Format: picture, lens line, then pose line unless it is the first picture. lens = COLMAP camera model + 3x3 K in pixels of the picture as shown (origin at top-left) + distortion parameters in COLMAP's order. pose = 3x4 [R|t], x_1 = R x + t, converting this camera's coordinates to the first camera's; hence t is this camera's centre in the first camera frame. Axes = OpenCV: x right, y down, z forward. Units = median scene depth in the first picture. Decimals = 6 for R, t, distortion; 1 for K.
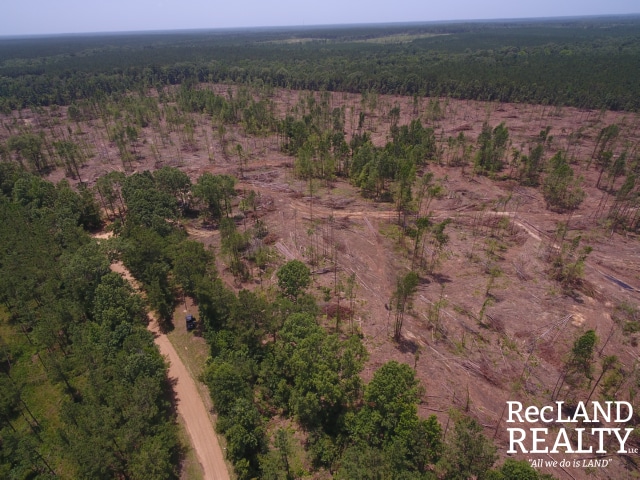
lens RADIAL K [[366.8, 0, 318.2], [0, 366.8, 237.1], [0, 0, 1]] dist [-0.000531, 0.000609]
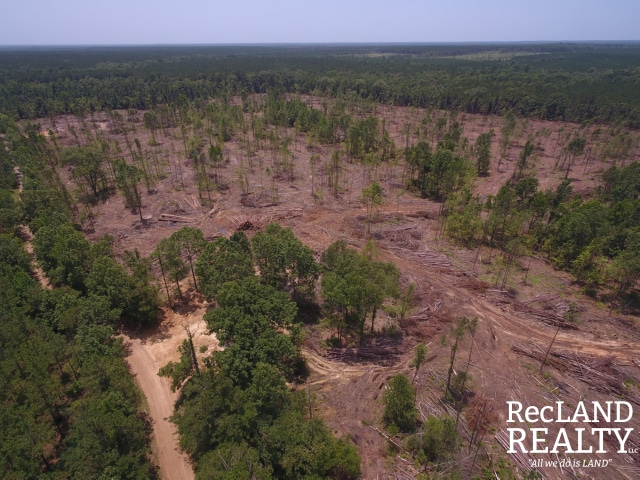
lens RADIAL K [[366.8, 0, 318.2], [0, 366.8, 237.1], [0, 0, 1]] dist [-0.000531, 0.000609]
pose [[0.984439, 0.101432, -0.143494, -0.151283], [-0.106431, 0.993937, -0.027582, -0.097283], [0.139826, 0.042425, 0.989267, 0.254634]]
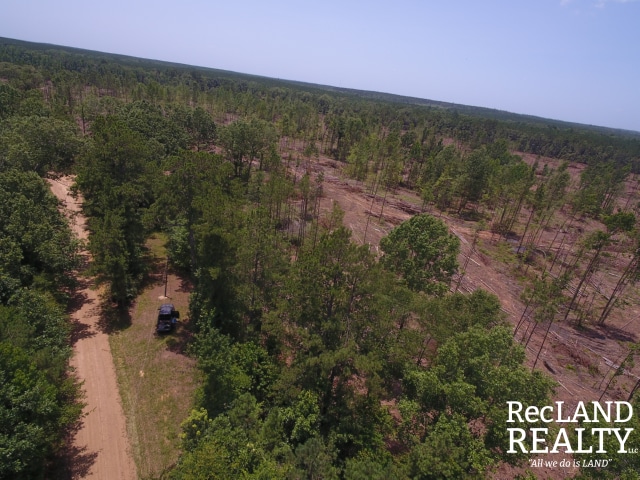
lens RADIAL K [[366.8, 0, 318.2], [0, 366.8, 237.1], [0, 0, 1]] dist [-0.000531, 0.000609]
pose [[0.982582, 0.185338, -0.013480, -0.064755], [-0.185418, 0.973017, -0.137322, 0.059997], [-0.012335, 0.137430, 0.990435, 0.195892]]
